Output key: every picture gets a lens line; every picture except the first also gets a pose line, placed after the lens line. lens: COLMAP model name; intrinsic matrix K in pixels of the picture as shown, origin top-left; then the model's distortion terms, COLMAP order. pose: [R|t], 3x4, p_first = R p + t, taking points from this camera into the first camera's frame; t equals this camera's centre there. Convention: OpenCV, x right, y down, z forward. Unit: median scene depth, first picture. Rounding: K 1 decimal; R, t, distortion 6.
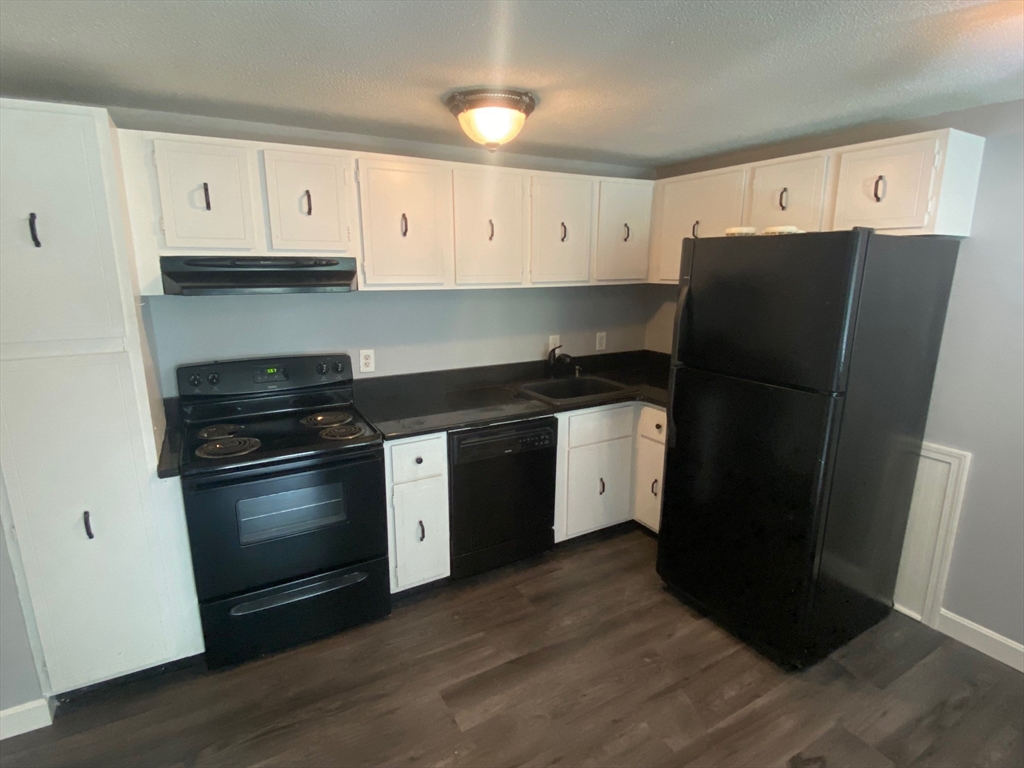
lens RADIAL K [[534.3, 0, 512.0], [0, 534.3, 384.0], [0, 0, 1]] dist [0.018066, -0.016729]
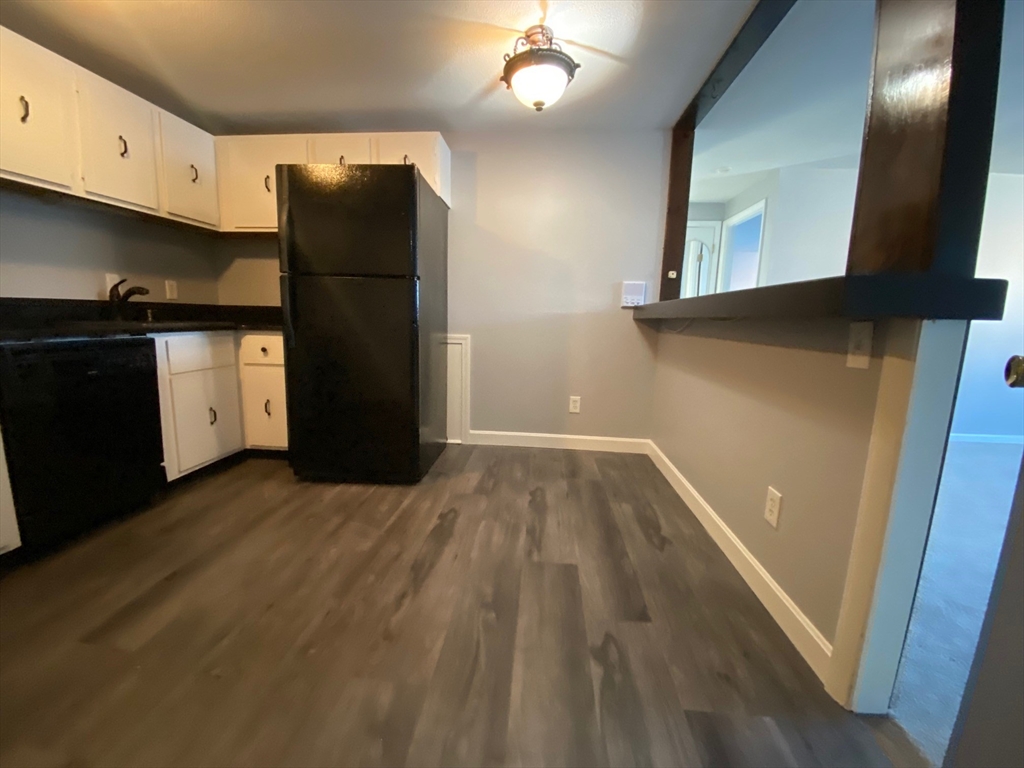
lens RADIAL K [[415.8, 0, 517.1], [0, 415.8, 385.0], [0, 0, 1]] dist [0.001499, -0.011646]
pose [[0.566538, -0.118294, 0.815500, -0.170878], [0.149247, 0.988005, 0.039634, 0.235459], [-0.810407, 0.099257, 0.577398, 0.094648]]
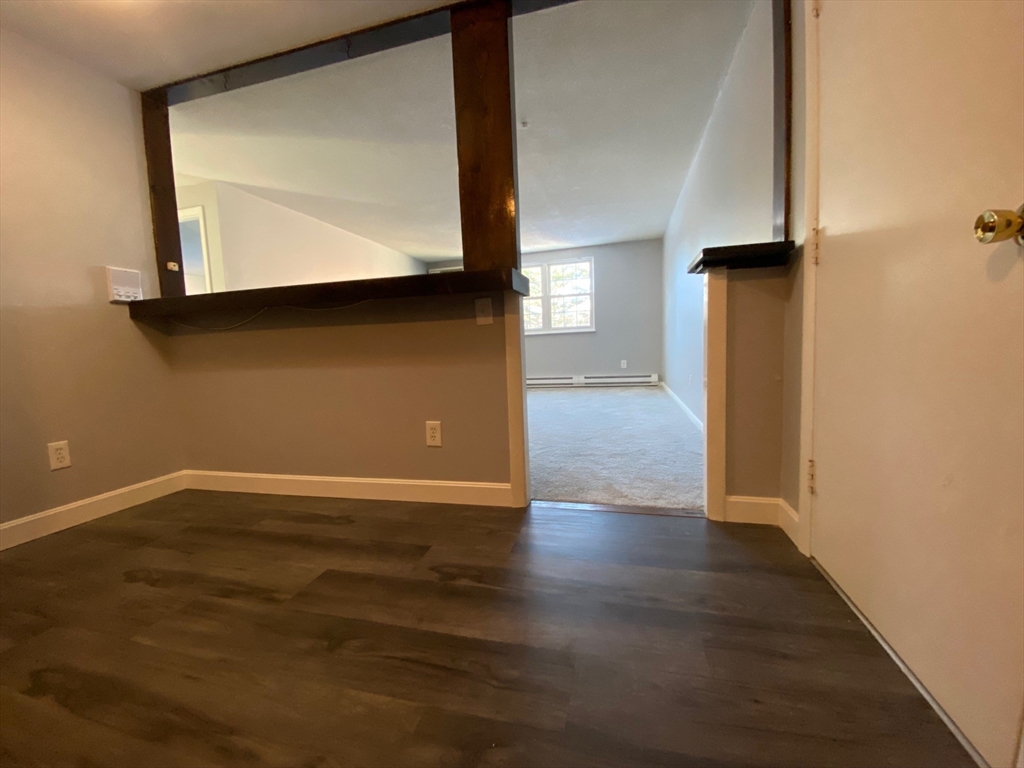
lens RADIAL K [[415.8, 0, 517.1], [0, 415.8, 385.0], [0, 0, 1]] dist [0.001499, -0.011646]
pose [[-0.723233, -0.038729, 0.689518, -0.197426], [0.183578, 0.951724, 0.246011, 0.215973], [-0.665758, 0.304503, -0.681208, 0.575102]]
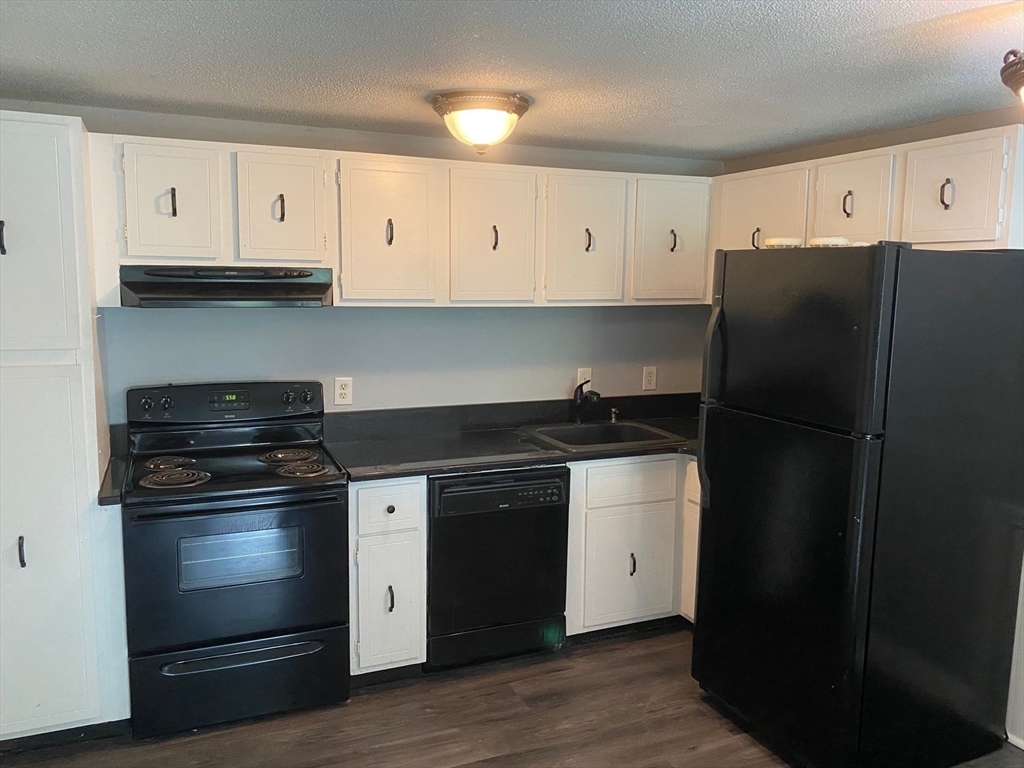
lens RADIAL K [[802.9, 0, 509.1], [0, 802.9, 373.3], [0, 0, 1]] dist [0.007635, 0.006267]
pose [[0.993452, 0.025339, -0.111405, 0.140616], [-0.036428, 0.994455, -0.098656, 0.049329], [0.108287, 0.102068, 0.988866, -0.233313]]
